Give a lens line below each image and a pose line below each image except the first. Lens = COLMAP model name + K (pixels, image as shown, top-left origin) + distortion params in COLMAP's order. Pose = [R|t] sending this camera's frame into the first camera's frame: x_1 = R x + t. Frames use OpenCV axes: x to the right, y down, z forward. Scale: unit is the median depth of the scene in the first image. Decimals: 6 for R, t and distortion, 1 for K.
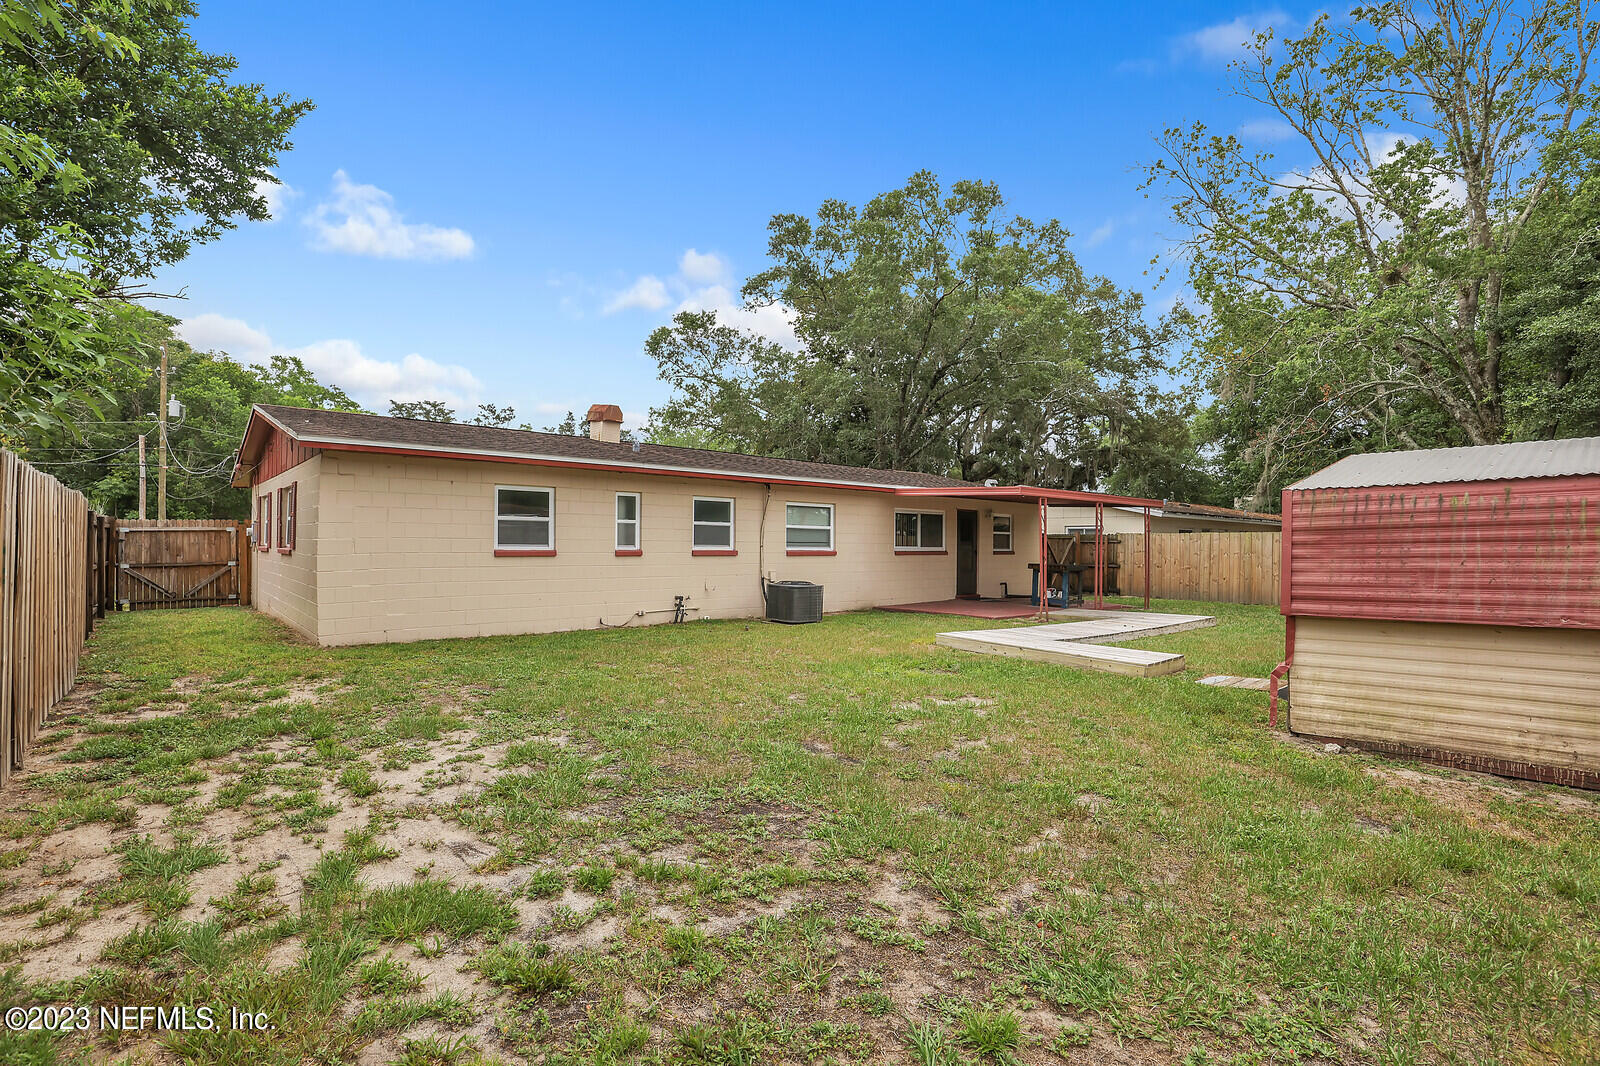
lens RADIAL K [[755.6, 0, 802.0], [0, 755.6, 556.8], [0, 0, 1]] dist [-0.017725, 0.000765]
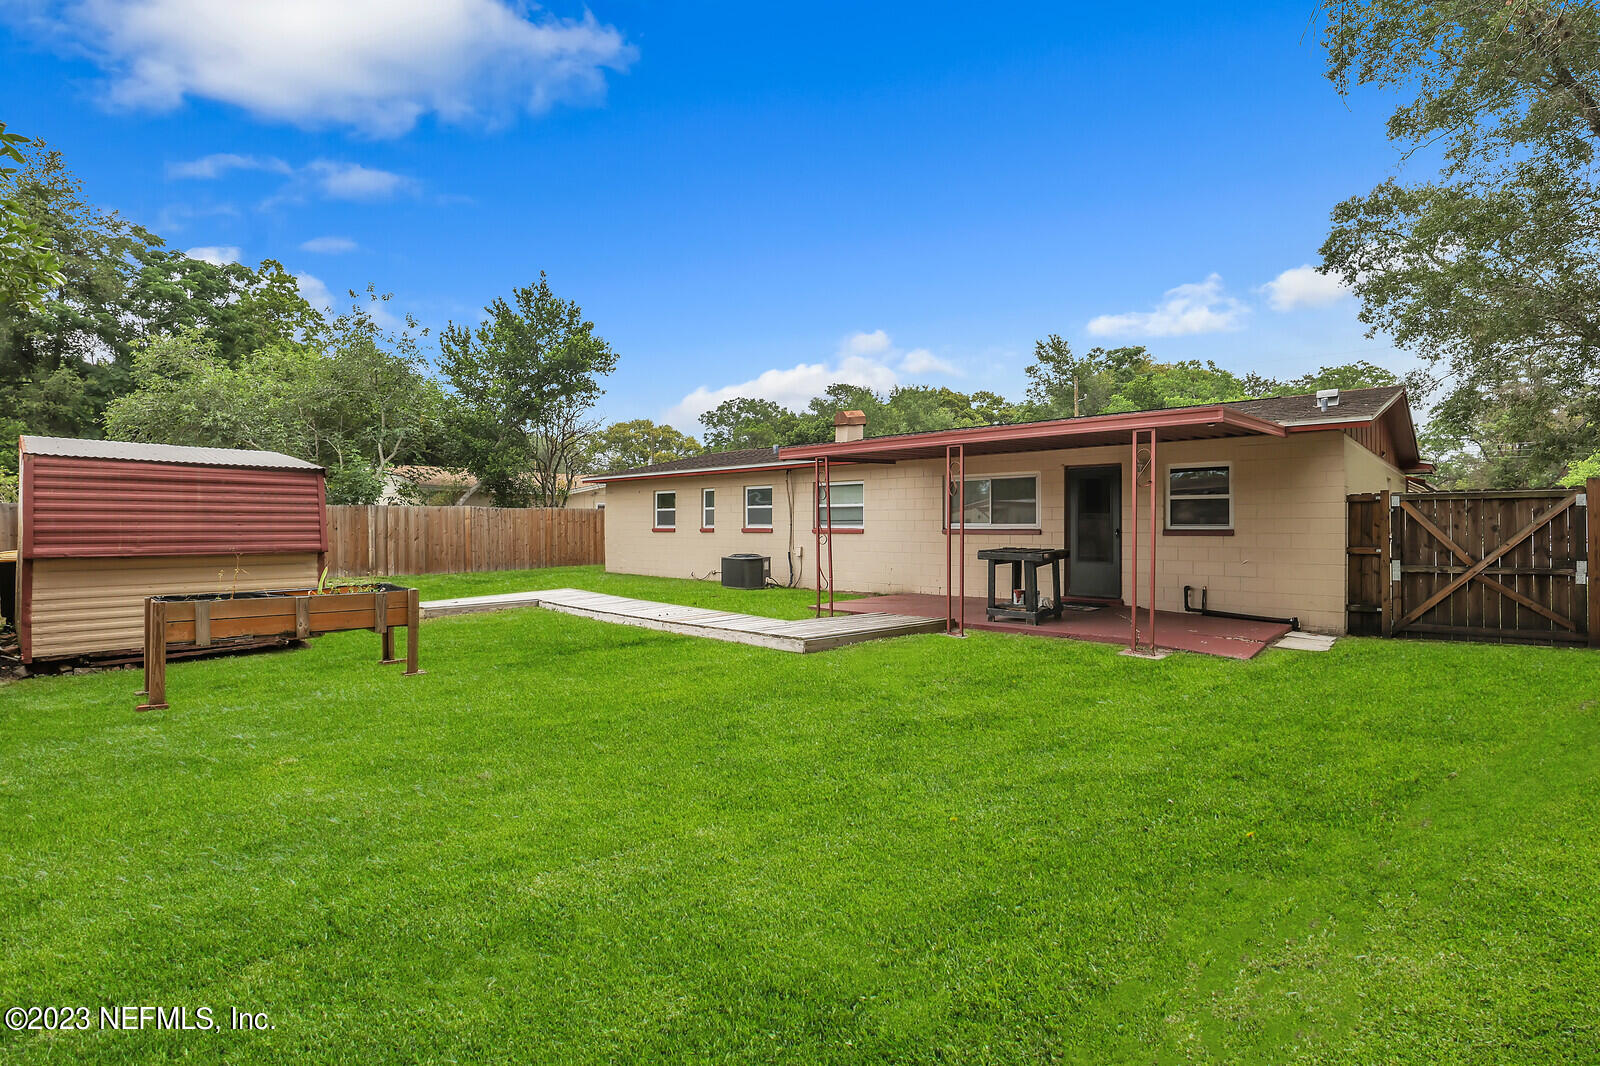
lens RADIAL K [[755.6, 0, 802.0], [0, 755.6, 556.8], [0, 0, 1]] dist [-0.017725, 0.000765]
pose [[0.090298, 0.033835, -0.995340, 1.148335], [-0.010763, 0.999398, 0.032996, -0.003401], [0.995857, 0.007733, 0.090608, 0.969497]]
